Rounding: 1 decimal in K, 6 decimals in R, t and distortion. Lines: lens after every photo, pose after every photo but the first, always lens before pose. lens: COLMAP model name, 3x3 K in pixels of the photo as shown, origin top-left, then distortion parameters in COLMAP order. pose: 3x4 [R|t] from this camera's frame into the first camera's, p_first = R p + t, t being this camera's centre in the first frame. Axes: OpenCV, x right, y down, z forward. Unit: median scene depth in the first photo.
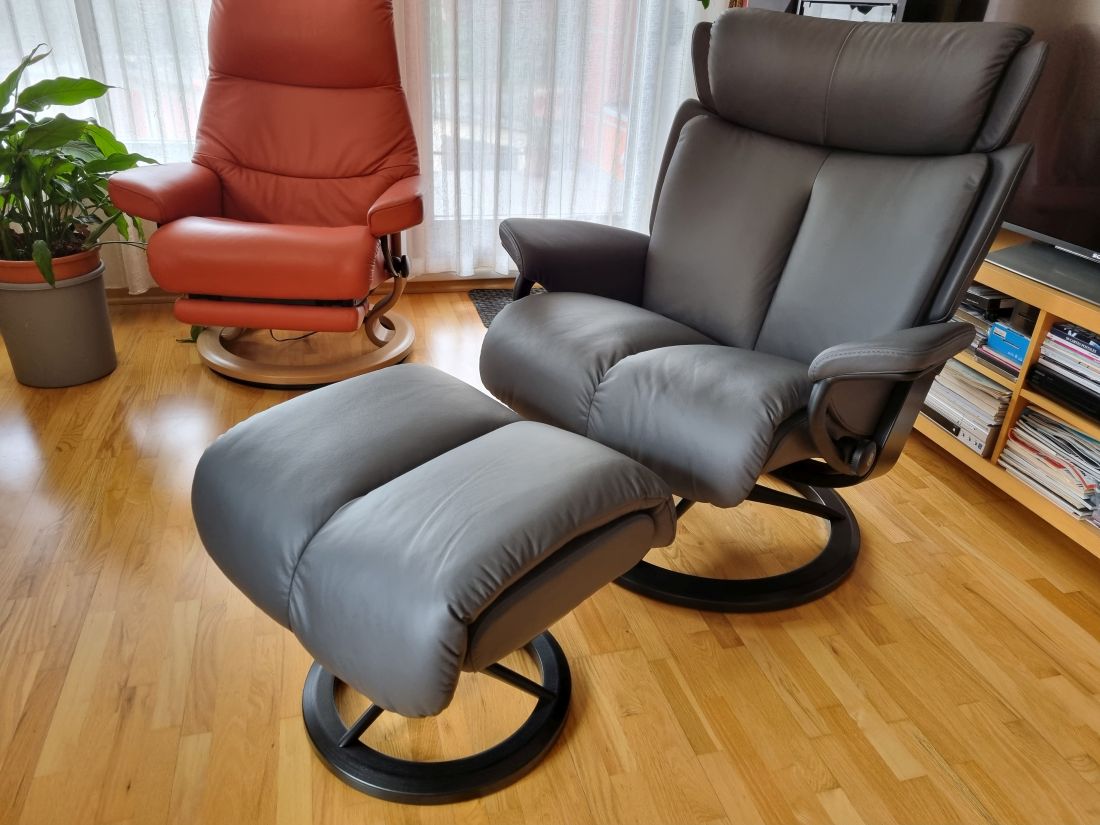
lens RADIAL K [[824.7, 0, 557.4], [0, 824.7, 401.5], [0, 0, 1]] dist [0.026432, -0.019767]
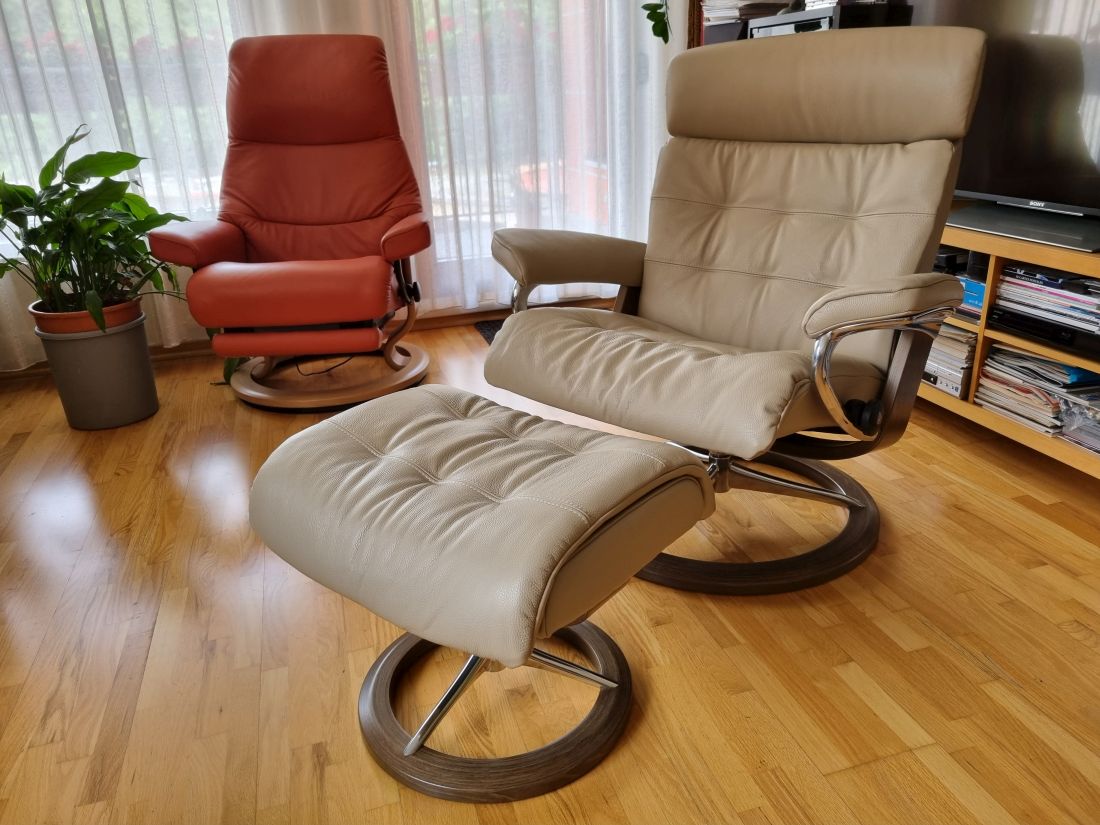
lens RADIAL K [[824.7, 0, 553.5], [0, 824.7, 395.8], [0, 0, 1]] dist [0.026432, -0.019767]
pose [[0.995728, -0.092155, -0.005704, -0.014797], [0.091225, 0.991456, -0.093233, 0.127111], [0.014247, 0.092314, 0.995628, -0.102733]]
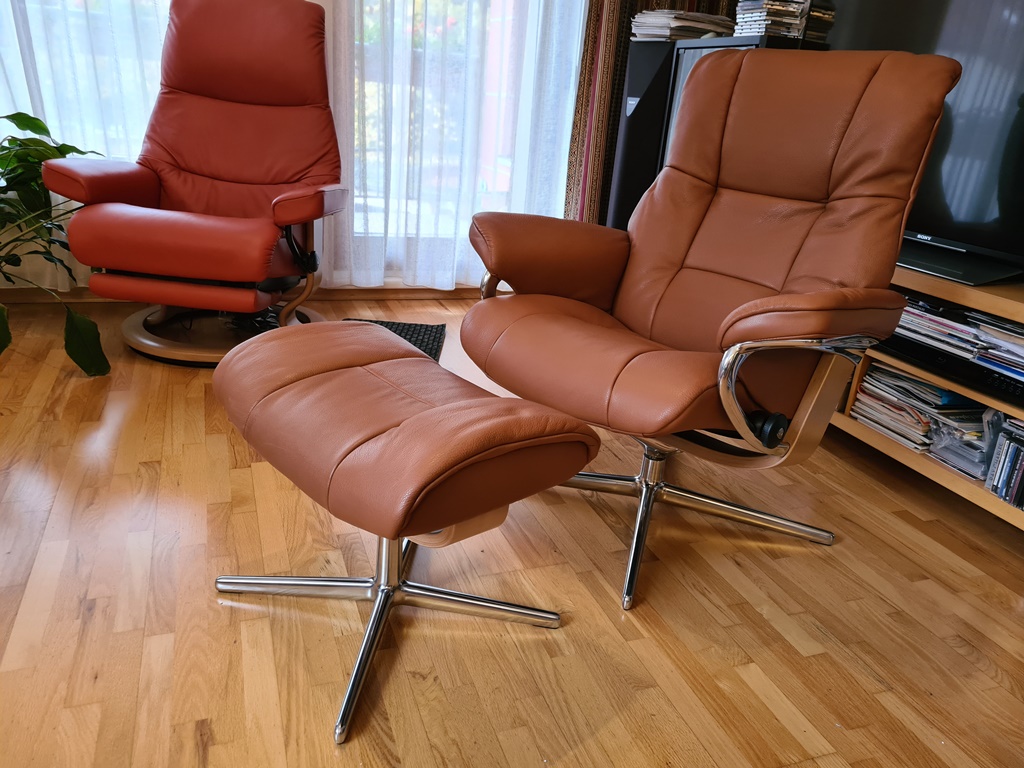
lens RADIAL K [[764.8, 0, 514.8], [0, 764.8, 378.2], [0, 0, 1]] dist [0.047029, -0.032772]
pose [[0.995522, 0.003241, 0.094478, -0.058820], [0.005665, 0.995571, -0.093840, 0.125644], [-0.094364, 0.093955, 0.991094, -0.031424]]
